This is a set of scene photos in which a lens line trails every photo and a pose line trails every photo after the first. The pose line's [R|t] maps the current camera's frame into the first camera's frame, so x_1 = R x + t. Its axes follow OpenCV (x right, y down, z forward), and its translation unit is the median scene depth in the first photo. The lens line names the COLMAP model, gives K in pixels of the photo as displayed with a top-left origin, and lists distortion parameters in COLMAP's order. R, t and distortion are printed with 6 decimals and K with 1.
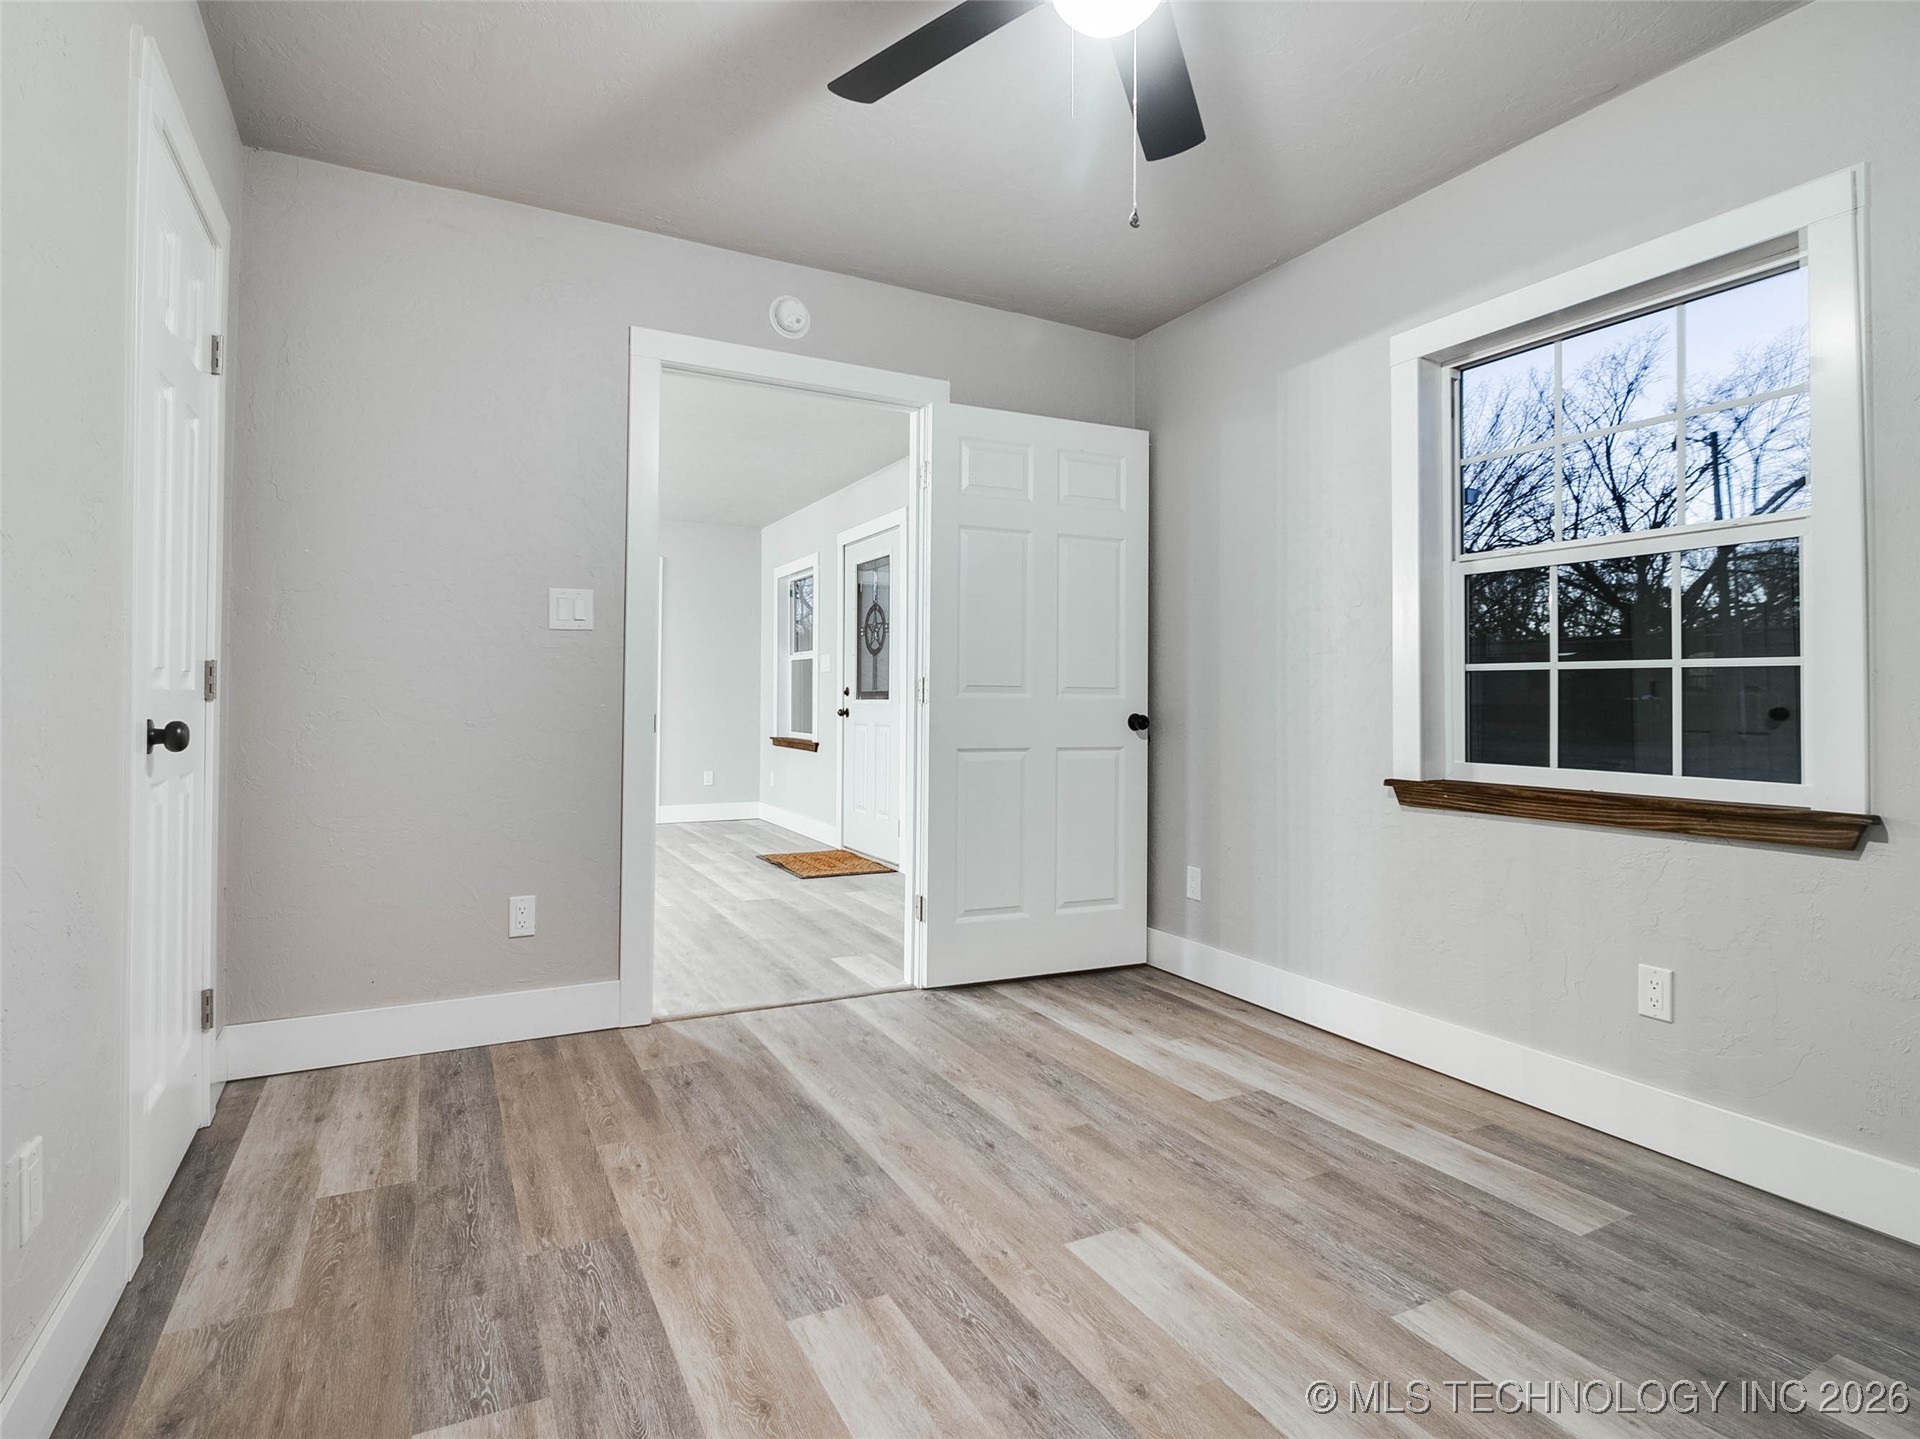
lens RADIAL K [[992.1, 0, 981.1], [0, 992.1, 676.3], [0, 0, 1]] dist [0.003284, -0.012851]
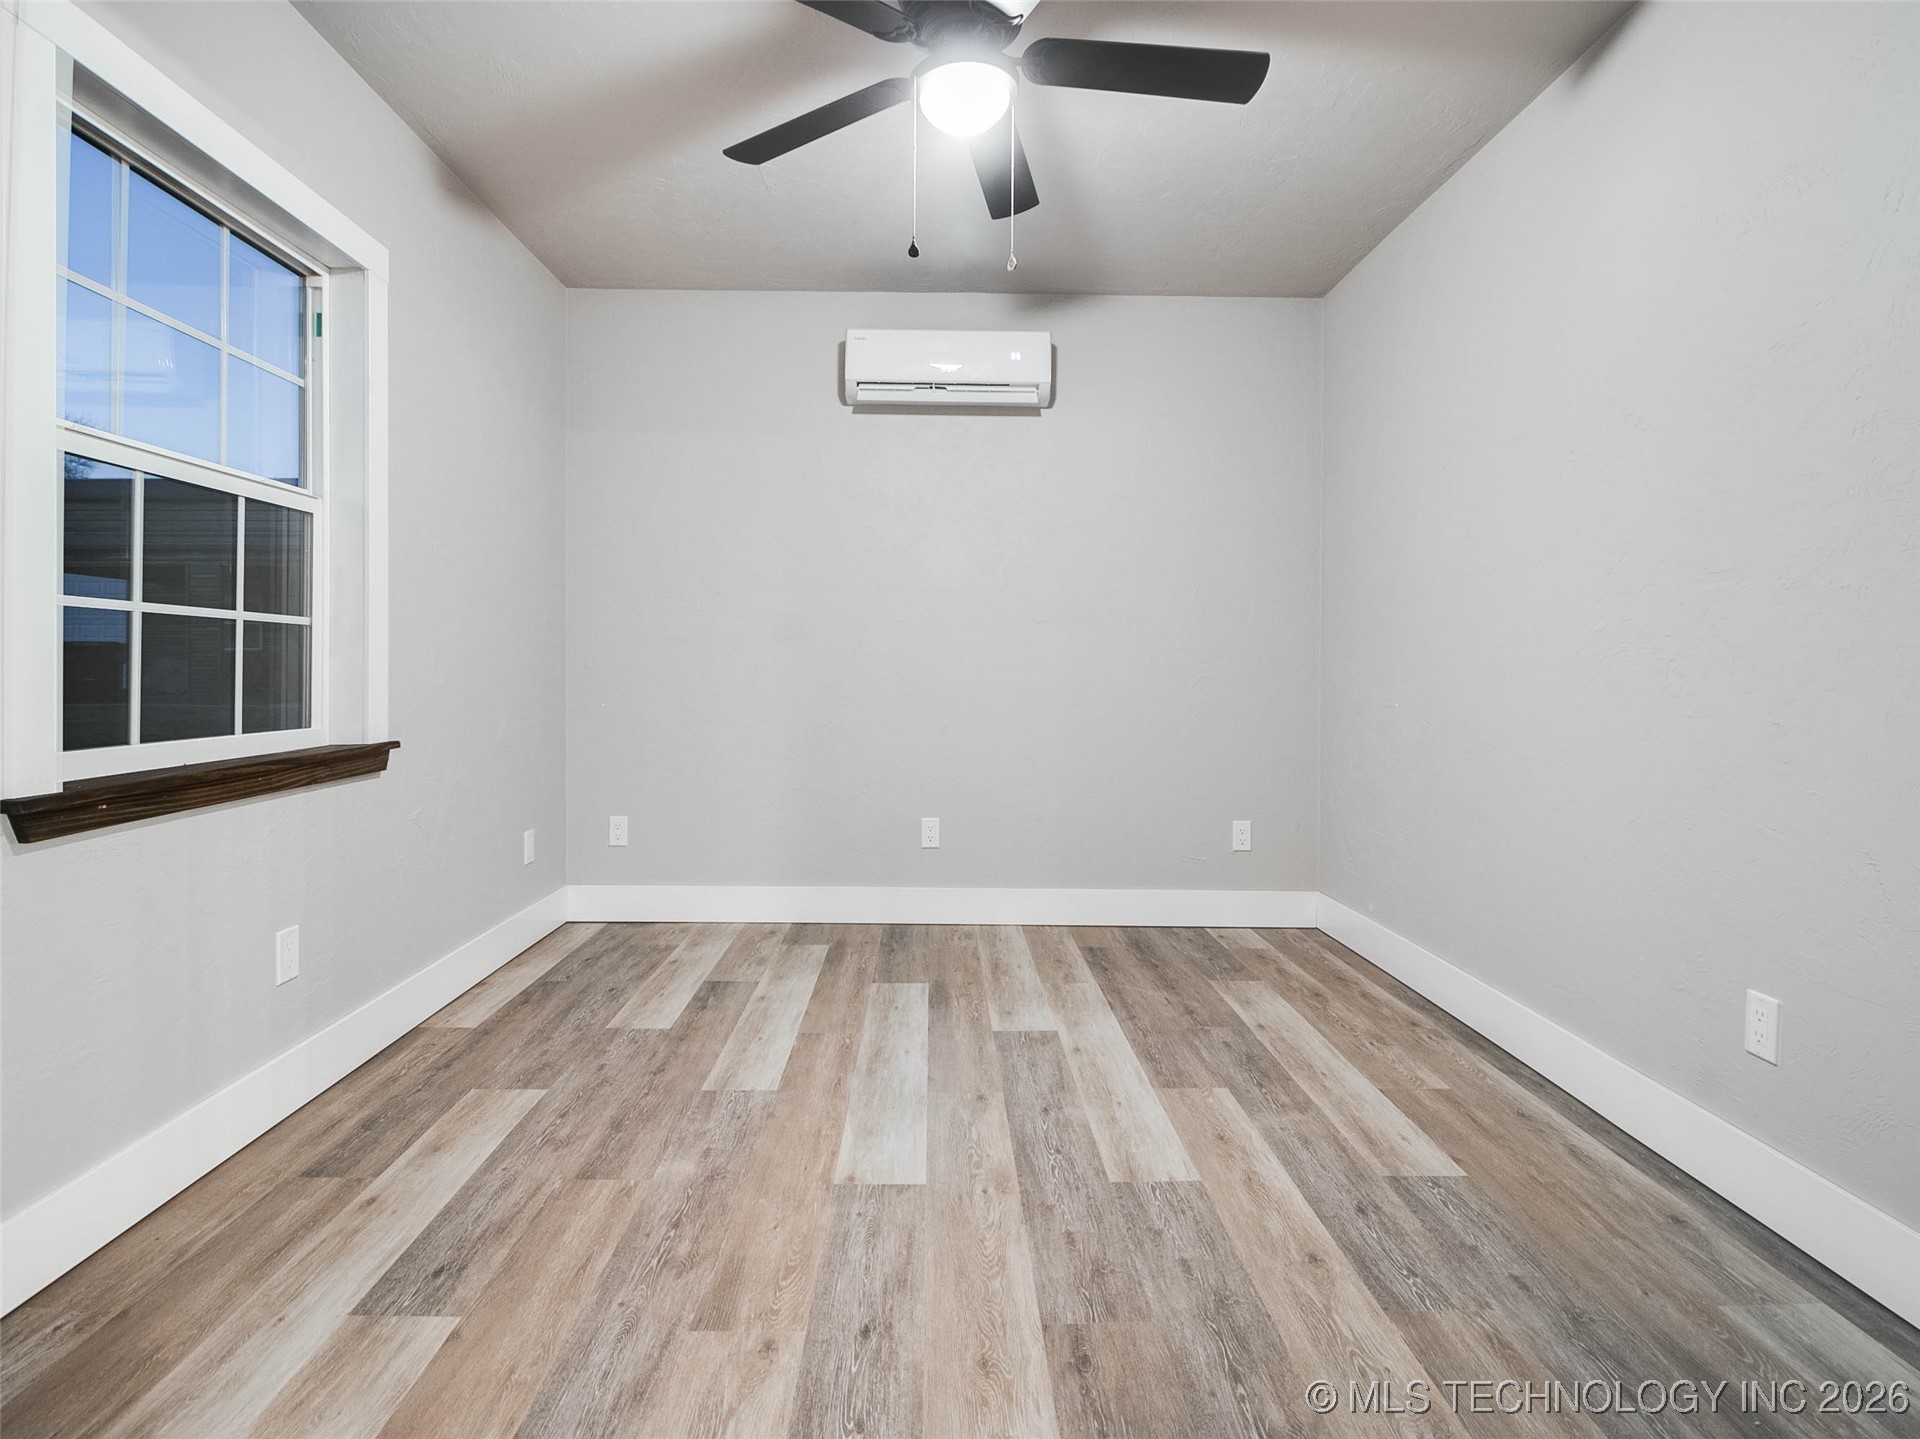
lens RADIAL K [[989.8, 0, 946.0], [0, 989.8, 677.8], [0, 0, 1]] dist [0.003484, -0.015043]
pose [[-0.877225, -0.019868, 0.479668, -0.410104], [-0.025930, 0.999646, -0.006015, 0.047809], [-0.479378, -0.017714, -0.877429, 1.856669]]
